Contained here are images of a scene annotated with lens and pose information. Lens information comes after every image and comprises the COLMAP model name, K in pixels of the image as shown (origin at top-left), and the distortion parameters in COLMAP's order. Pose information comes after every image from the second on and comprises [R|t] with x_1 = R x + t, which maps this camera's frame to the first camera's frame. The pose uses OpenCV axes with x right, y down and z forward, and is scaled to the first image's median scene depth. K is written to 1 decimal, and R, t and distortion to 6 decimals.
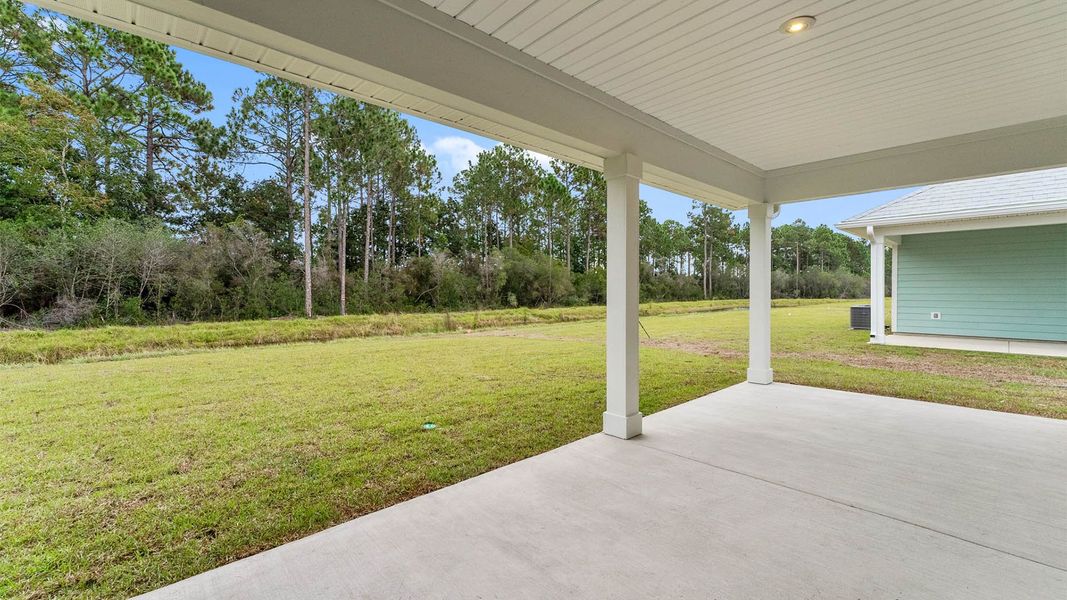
lens RADIAL K [[428.9, 0, 538.8], [0, 428.9, 296.1], [0, 0, 1]] dist [0.000513, 0.000316]
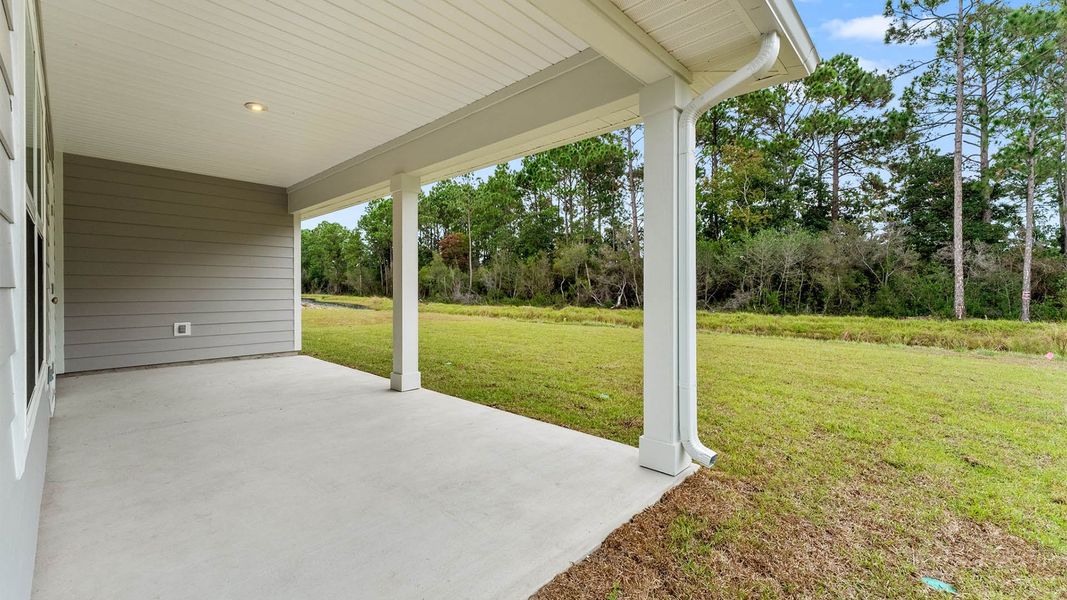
lens RADIAL K [[428.9, 0, 533.5], [0, 428.9, 296.7], [0, 0, 1]] dist [0.000513, 0.000316]
pose [[0.113630, 0.025679, -0.993191, 0.181917], [-0.011387, 0.999634, 0.024543, -0.003171], [0.993458, 0.008521, 0.113880, 0.155617]]
